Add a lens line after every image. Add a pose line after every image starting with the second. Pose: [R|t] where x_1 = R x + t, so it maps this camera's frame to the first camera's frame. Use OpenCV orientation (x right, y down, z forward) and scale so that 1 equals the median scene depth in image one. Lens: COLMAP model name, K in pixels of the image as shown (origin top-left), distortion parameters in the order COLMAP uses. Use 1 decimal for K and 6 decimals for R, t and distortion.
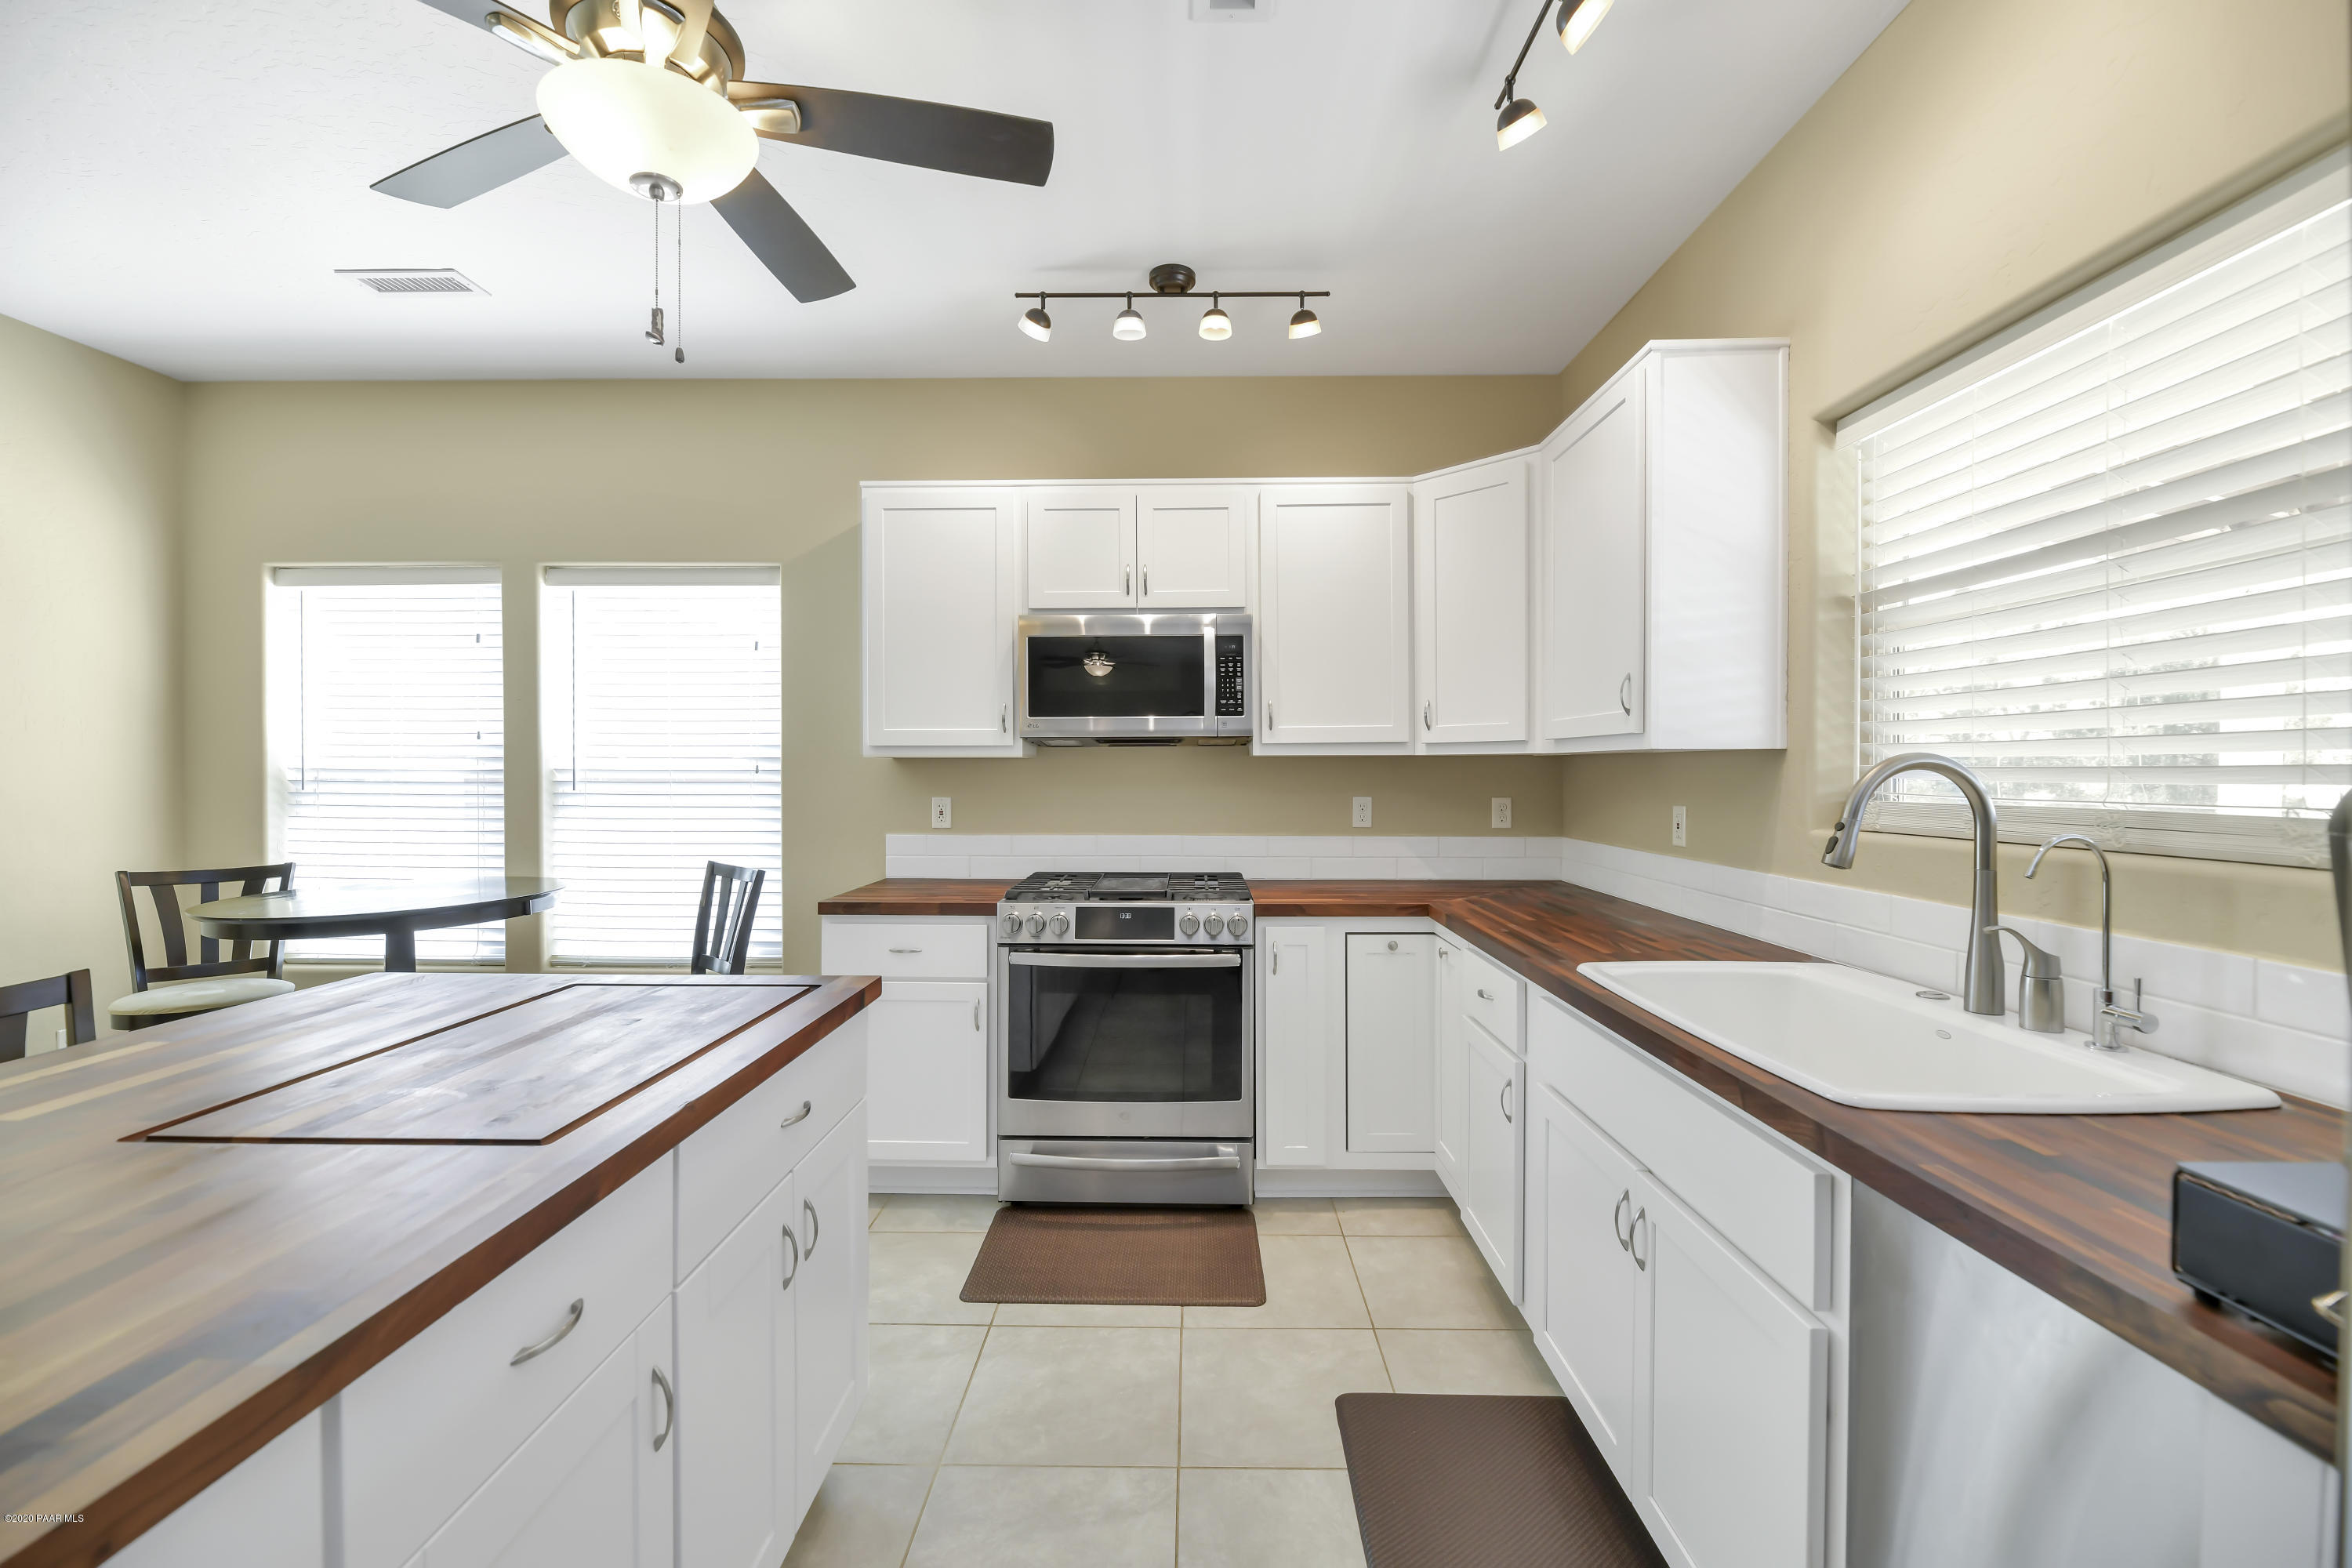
lens RADIAL K [[946.2, 0, 1185.7], [0, 946.2, 780.5], [0, 0, 1]] dist [0.001142, -0.002293]
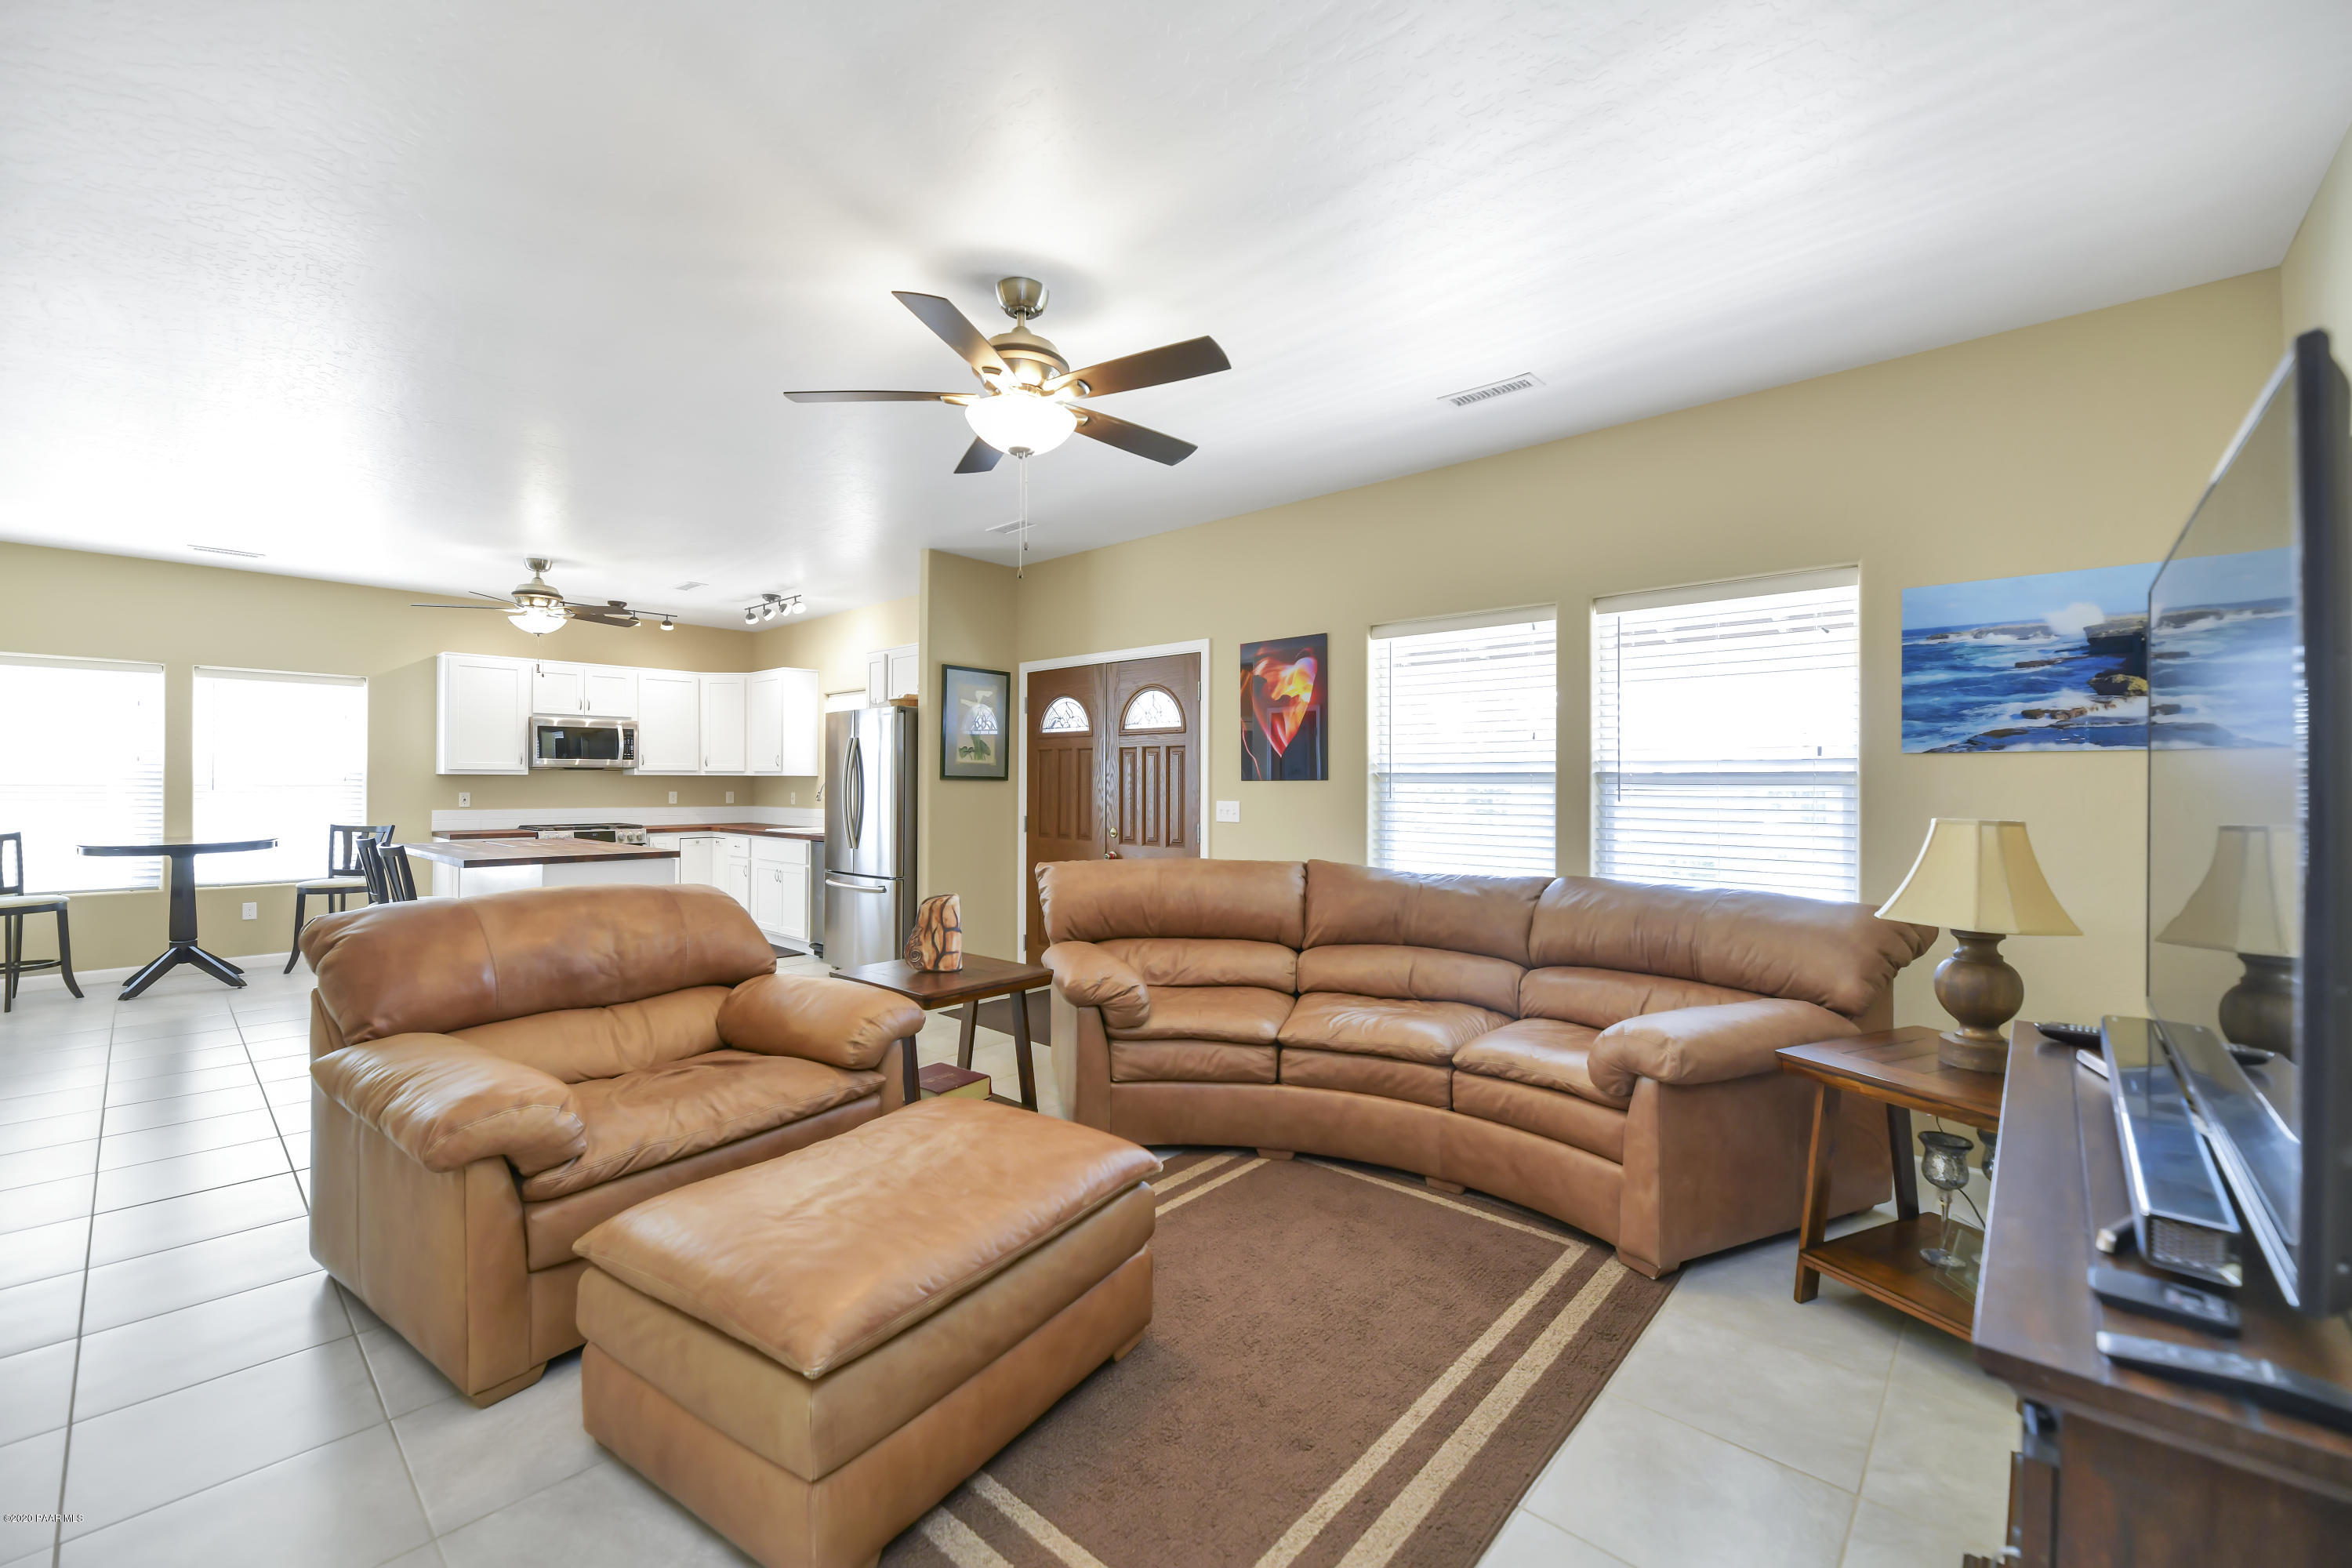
lens RADIAL K [[946.2, 0, 1172.5], [0, 946.2, 781.3], [0, 0, 1]] dist [0.001142, -0.002293]
pose [[0.669916, 0.004094, 0.742425, -0.946650], [0.002334, 0.999968, -0.007619, 0.015828], [-0.742433, 0.006837, 0.669885, -1.993315]]
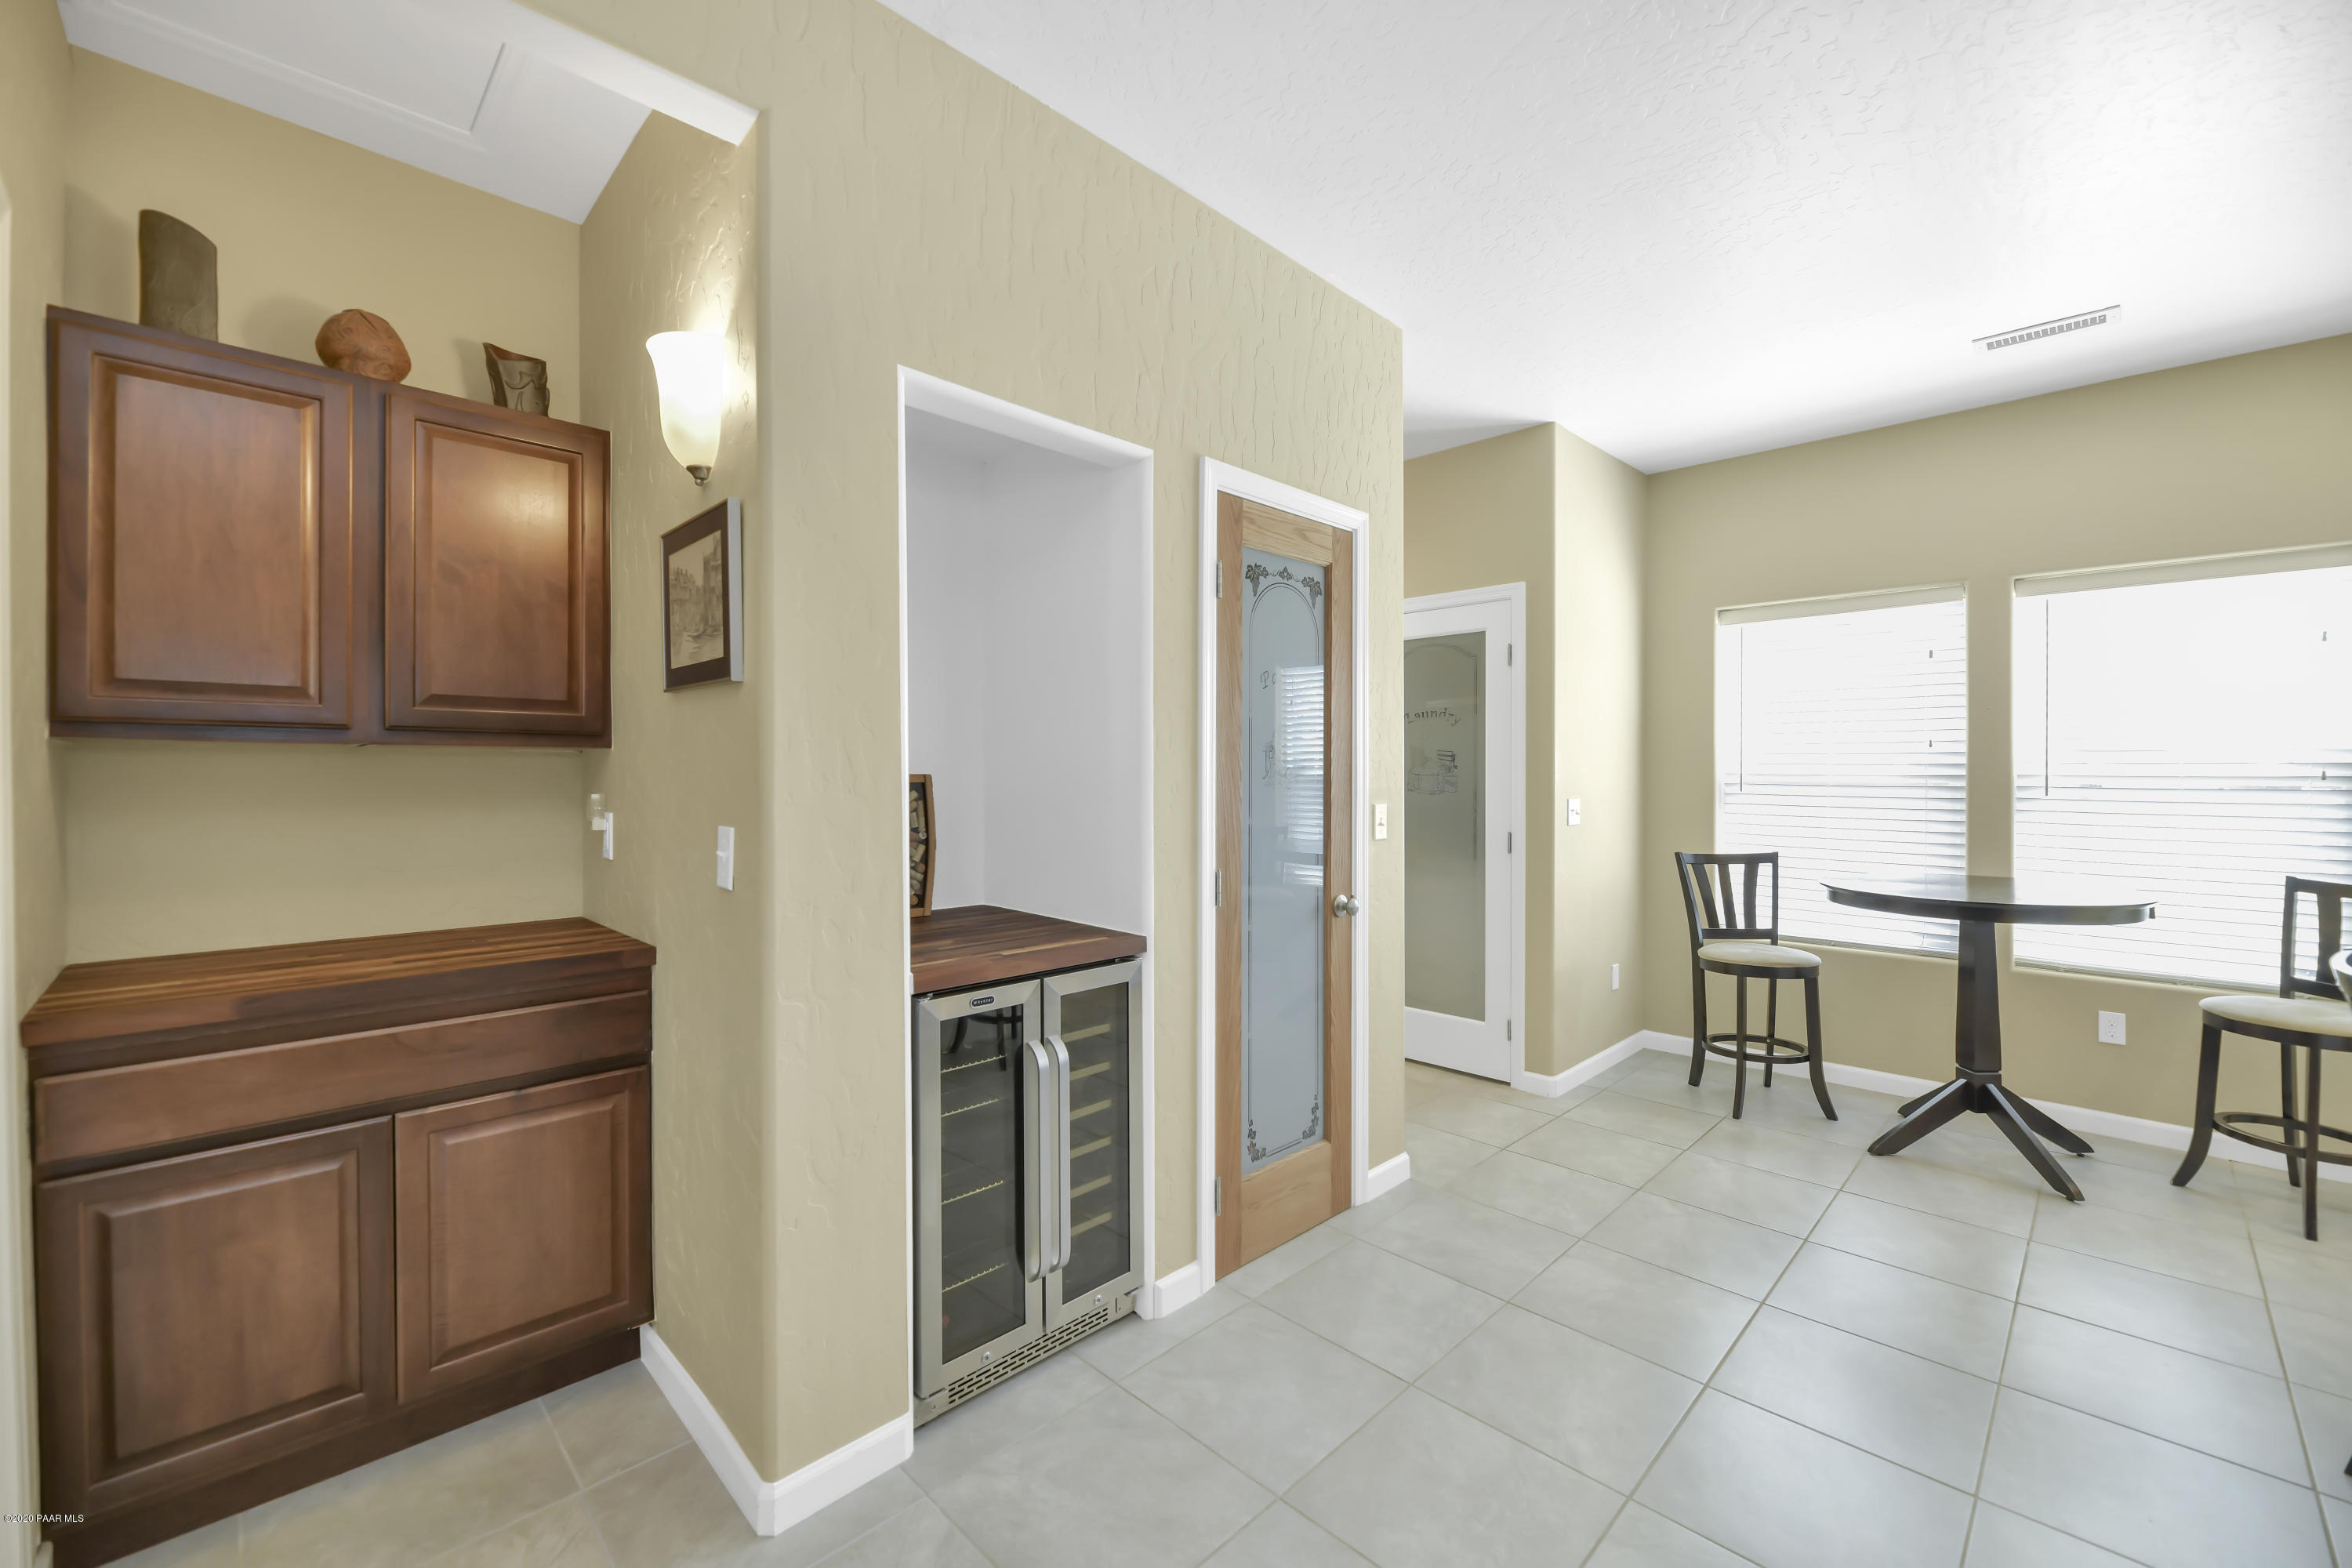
lens RADIAL K [[946.2, 0, 1192.3], [0, 946.2, 773.7], [0, 0, 1]] dist [0.001142, -0.002293]
pose [[0.717720, 0.003499, -0.696323, -0.743404], [-0.006853, 0.999974, -0.002038, -0.006914], [0.696298, 0.006235, 0.717725, -0.457128]]
